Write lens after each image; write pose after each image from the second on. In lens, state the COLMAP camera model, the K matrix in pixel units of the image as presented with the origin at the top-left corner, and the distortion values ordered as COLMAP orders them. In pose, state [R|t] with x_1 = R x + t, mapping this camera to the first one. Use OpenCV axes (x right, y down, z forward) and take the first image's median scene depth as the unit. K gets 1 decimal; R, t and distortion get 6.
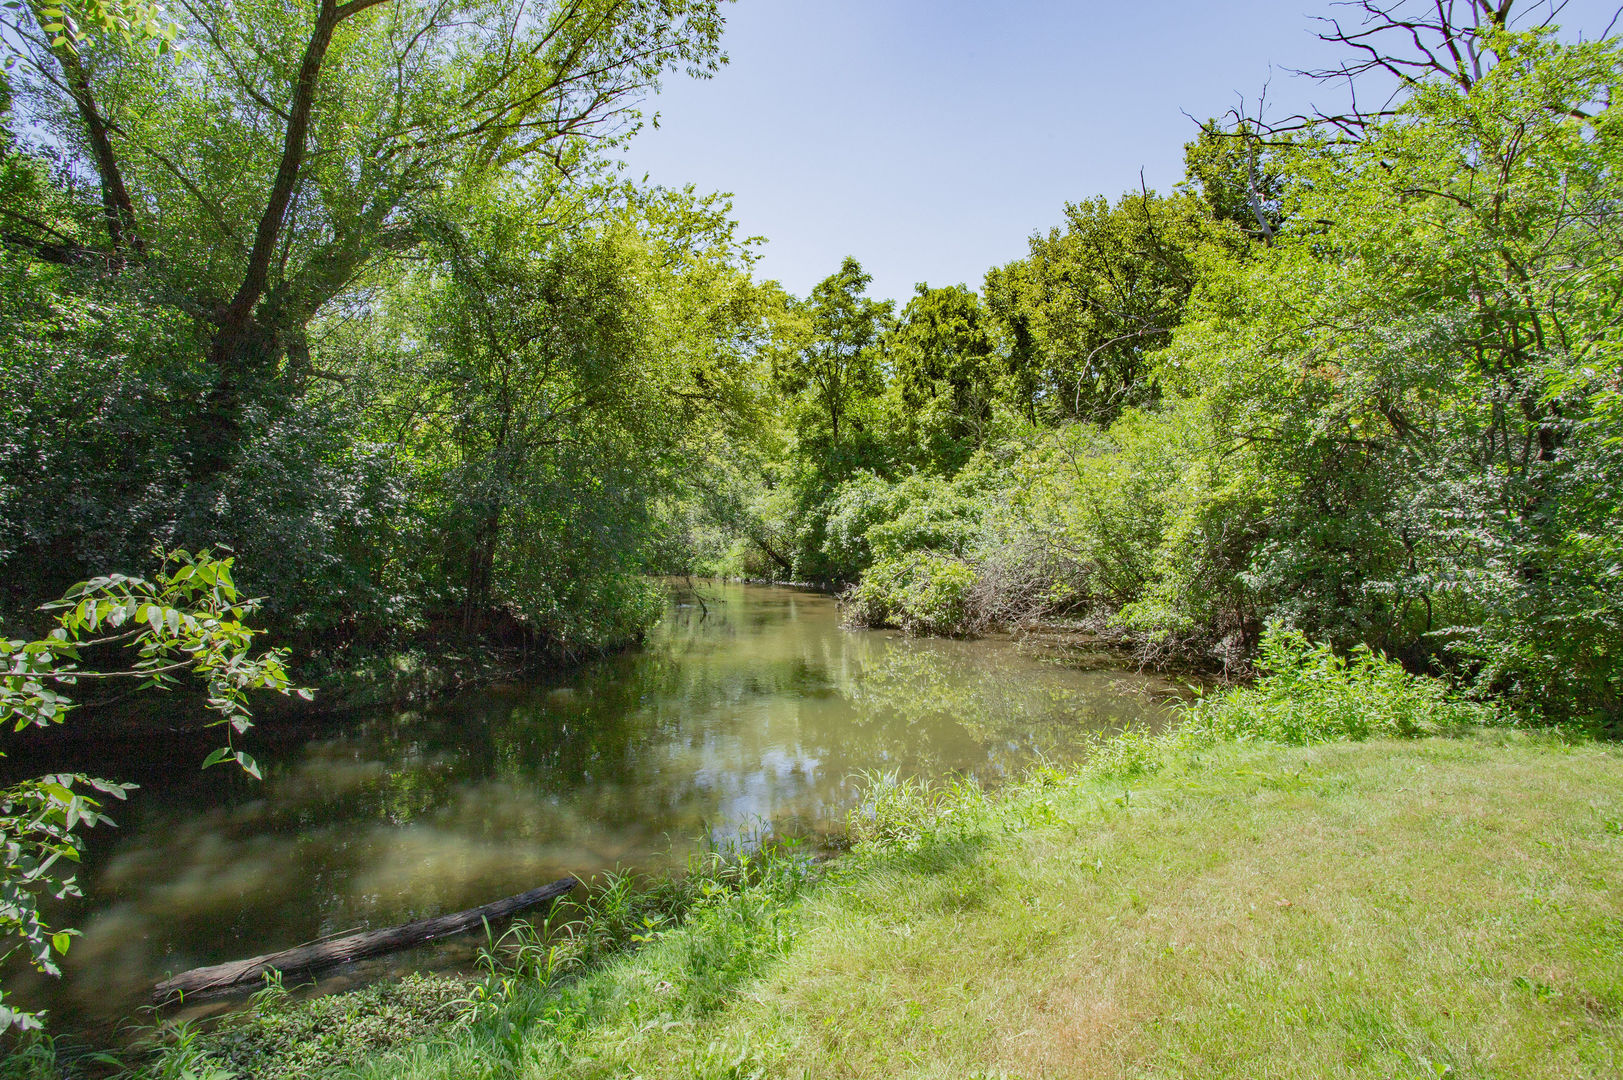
lens RADIAL K [[789.5, 0, 816.0], [0, 789.5, 533.5], [0, 0, 1]] dist [-0.045201, 0.009828]
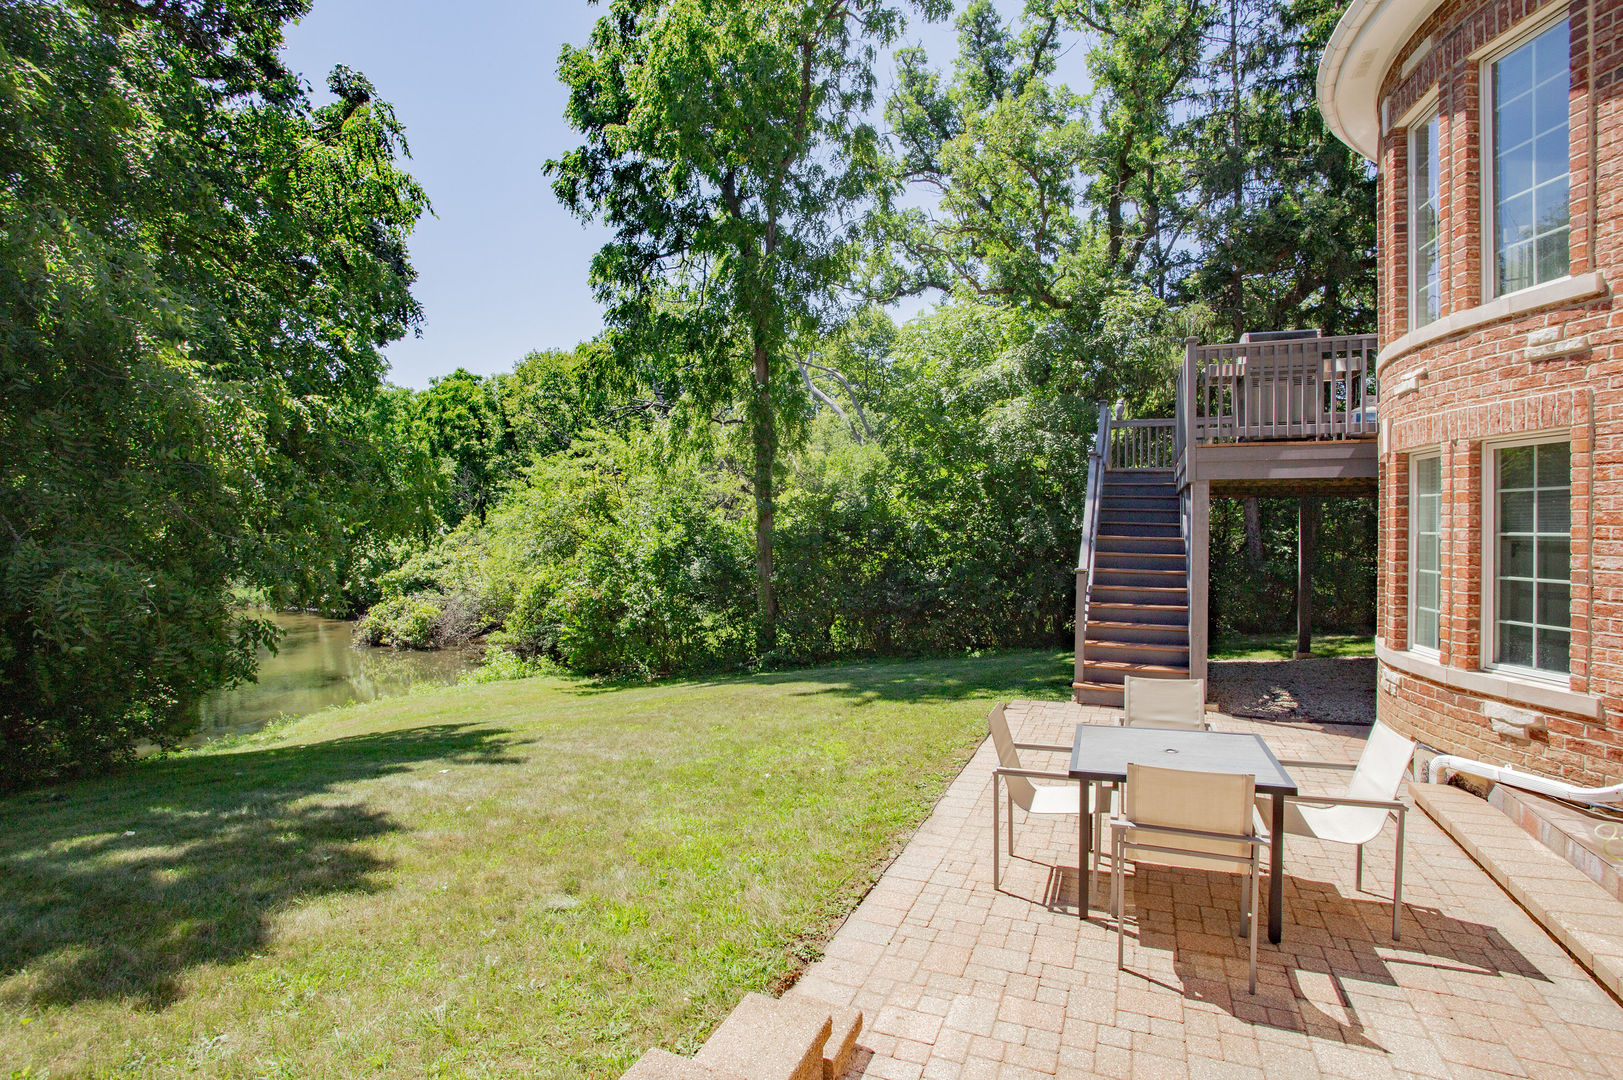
lens RADIAL K [[789.5, 0, 809.6], [0, 789.5, 536.6], [0, 0, 1]] dist [-0.045201, 0.009828]
pose [[0.872301, -0.004844, 0.488945, 0.061376], [0.003038, 0.999985, 0.004486, -0.083454], [-0.488959, -0.002428, 0.872303, -0.622893]]
